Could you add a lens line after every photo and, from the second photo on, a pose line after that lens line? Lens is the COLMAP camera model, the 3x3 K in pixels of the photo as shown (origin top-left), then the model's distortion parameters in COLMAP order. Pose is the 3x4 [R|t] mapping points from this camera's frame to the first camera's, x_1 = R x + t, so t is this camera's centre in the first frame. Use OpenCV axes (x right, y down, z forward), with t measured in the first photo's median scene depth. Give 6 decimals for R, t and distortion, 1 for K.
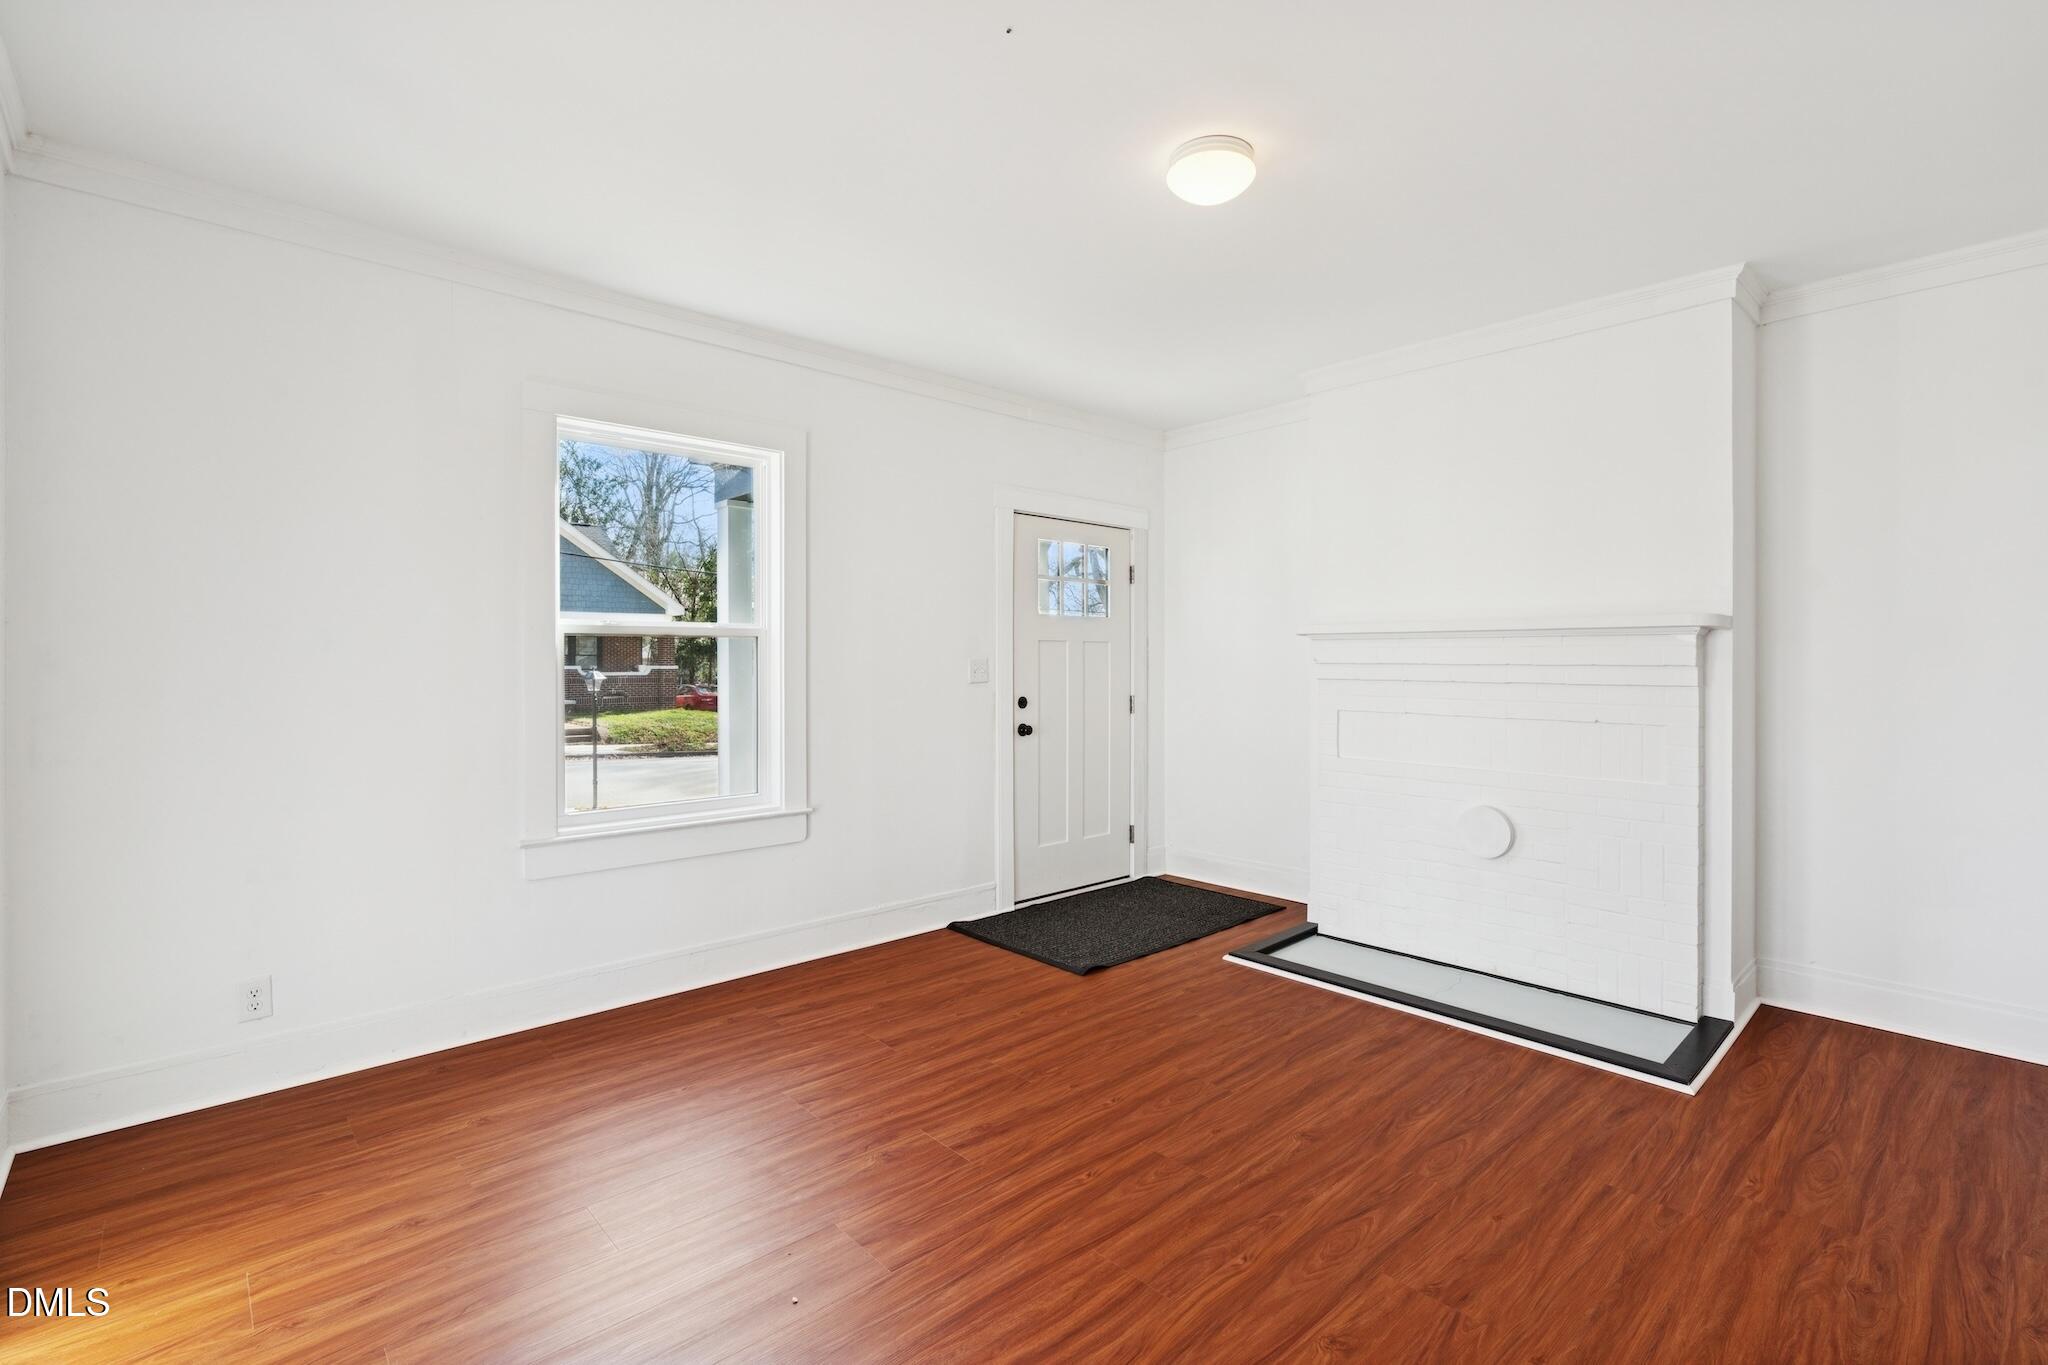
lens RADIAL K [[927.0, 0, 1037.0], [0, 927.0, 675.2], [0, 0, 1]] dist [-0.003478, 0.002086]
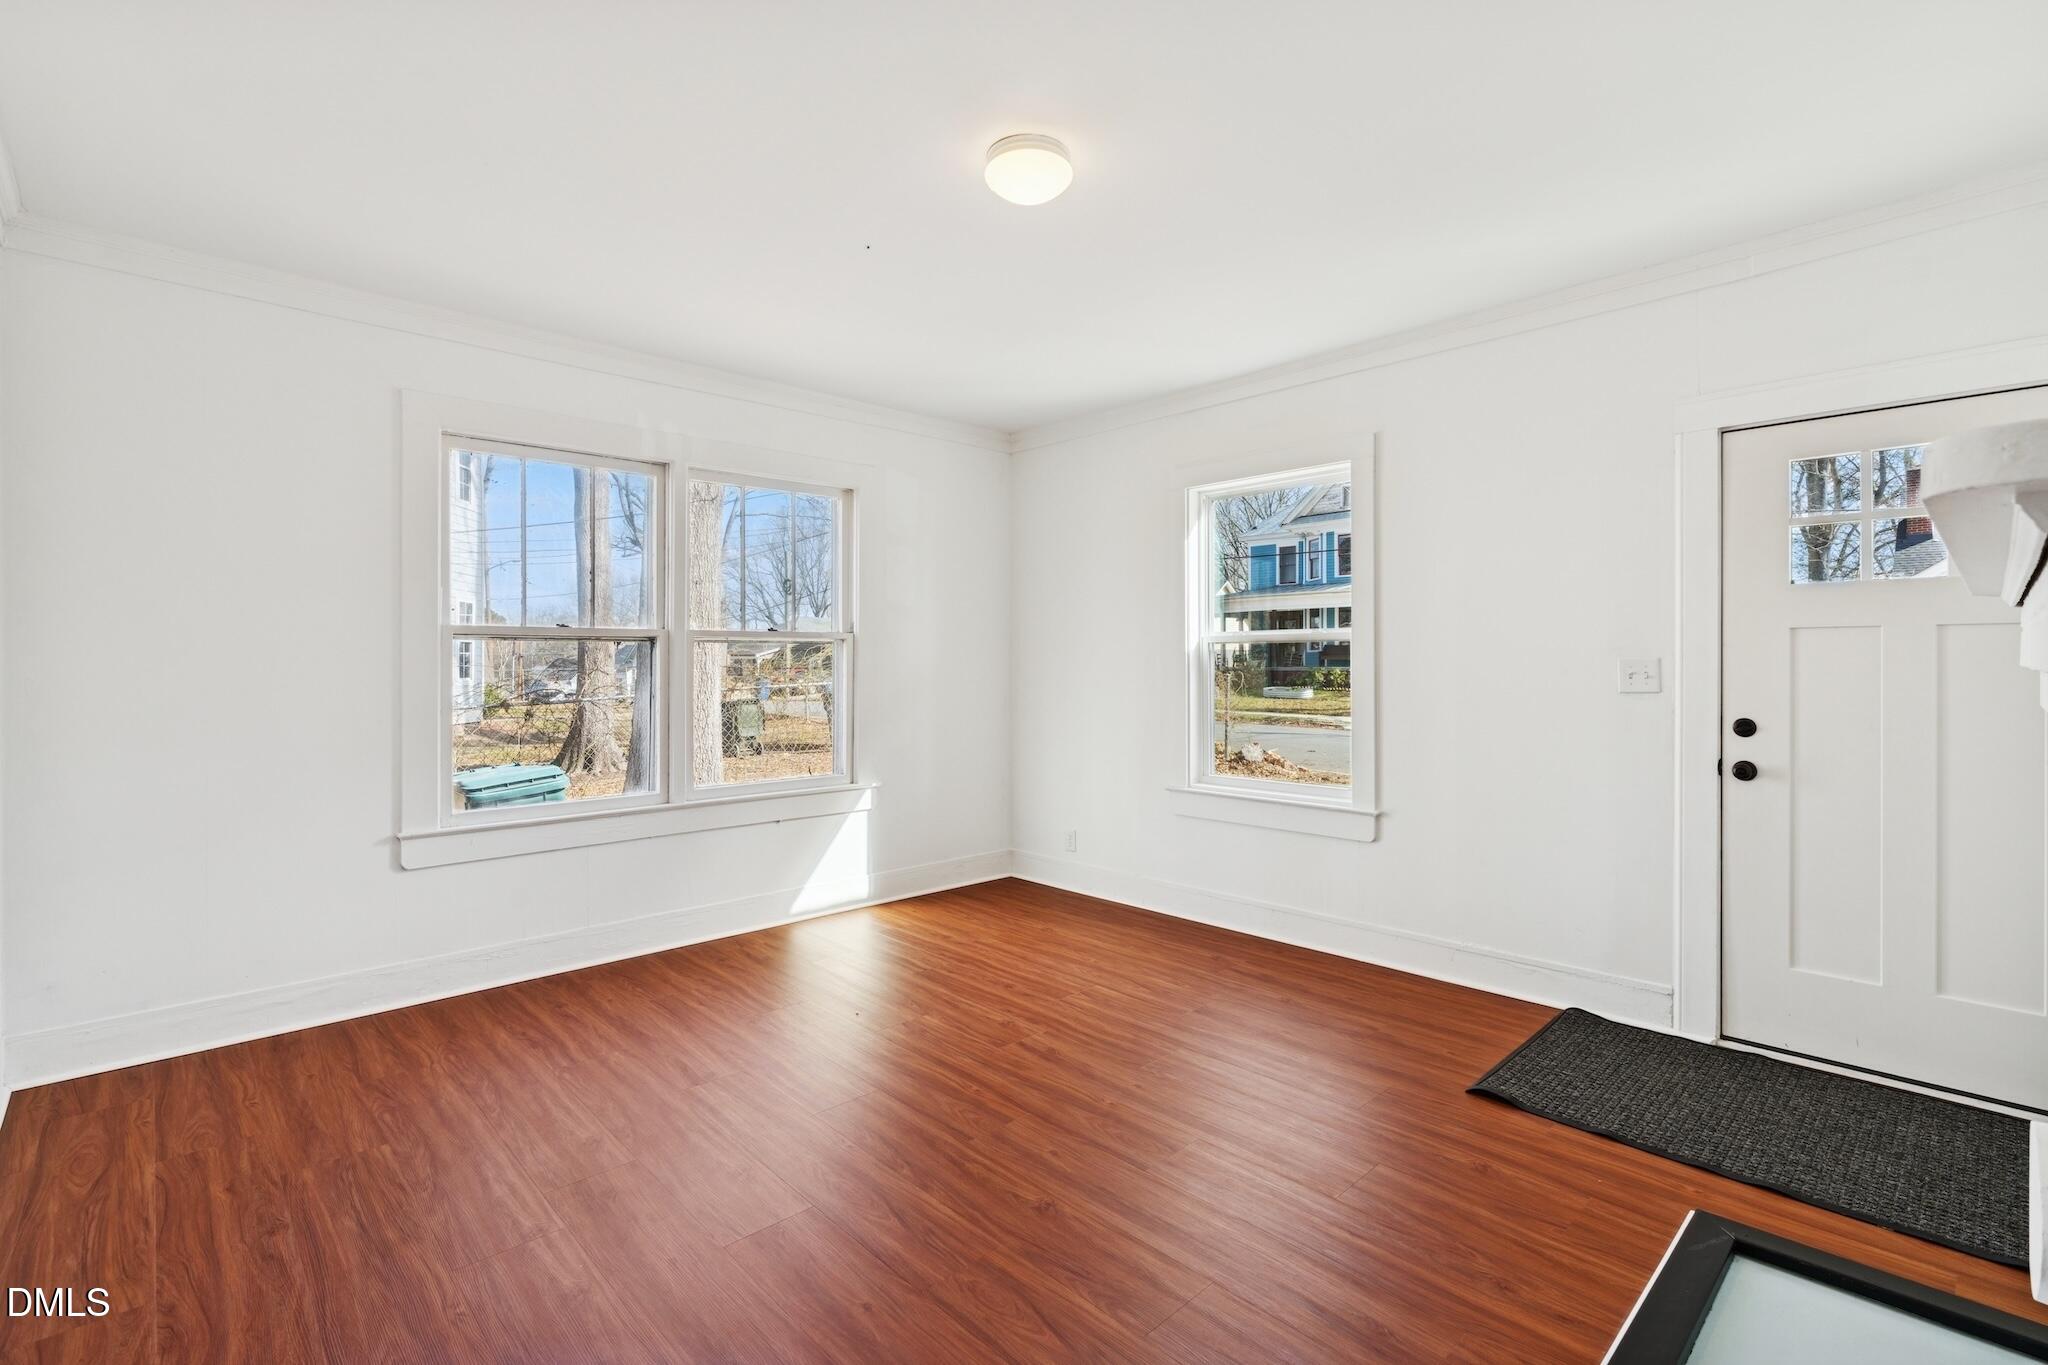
lens RADIAL K [[927.0, 0, 1037.7], [0, 927.0, 678.7], [0, 0, 1]] dist [-0.003478, 0.002086]
pose [[0.020804, 0.015305, -0.999666, 0.834957], [-0.012683, 0.999806, 0.015043, -0.009422], [0.999703, 0.012366, 0.020994, 0.697848]]
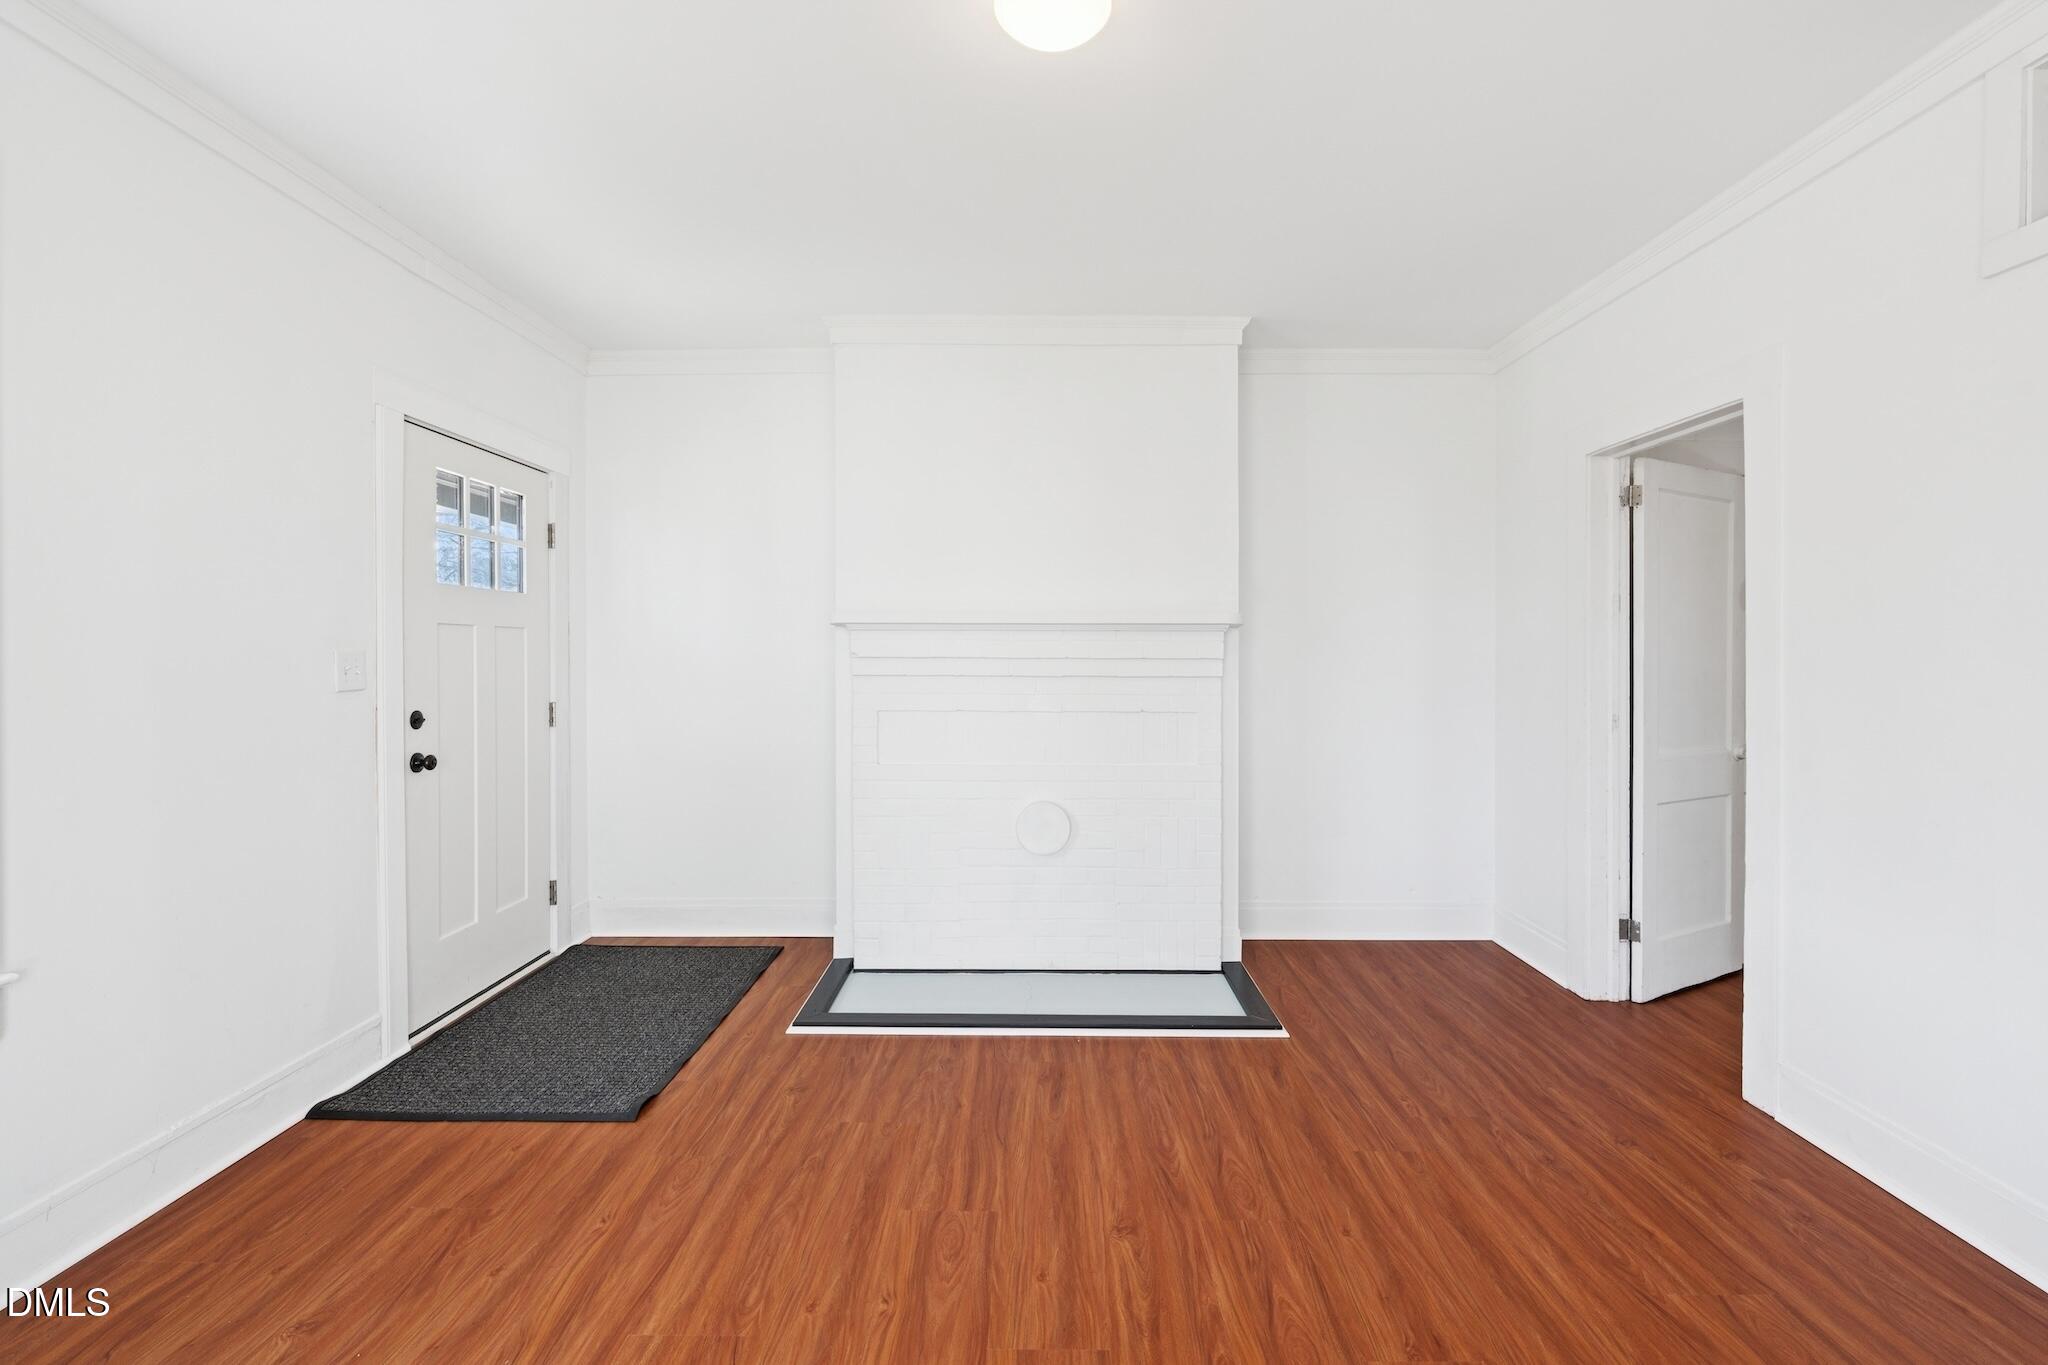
lens RADIAL K [[927.0, 0, 1031.2], [0, 927.0, 667.7], [0, 0, 1]] dist [-0.003478, 0.002086]
pose [[0.684783, -0.011344, 0.728659, -0.262082], [0.010391, 0.999929, 0.005802, -0.008030], [-0.728673, 0.003598, 0.684853, 0.354086]]
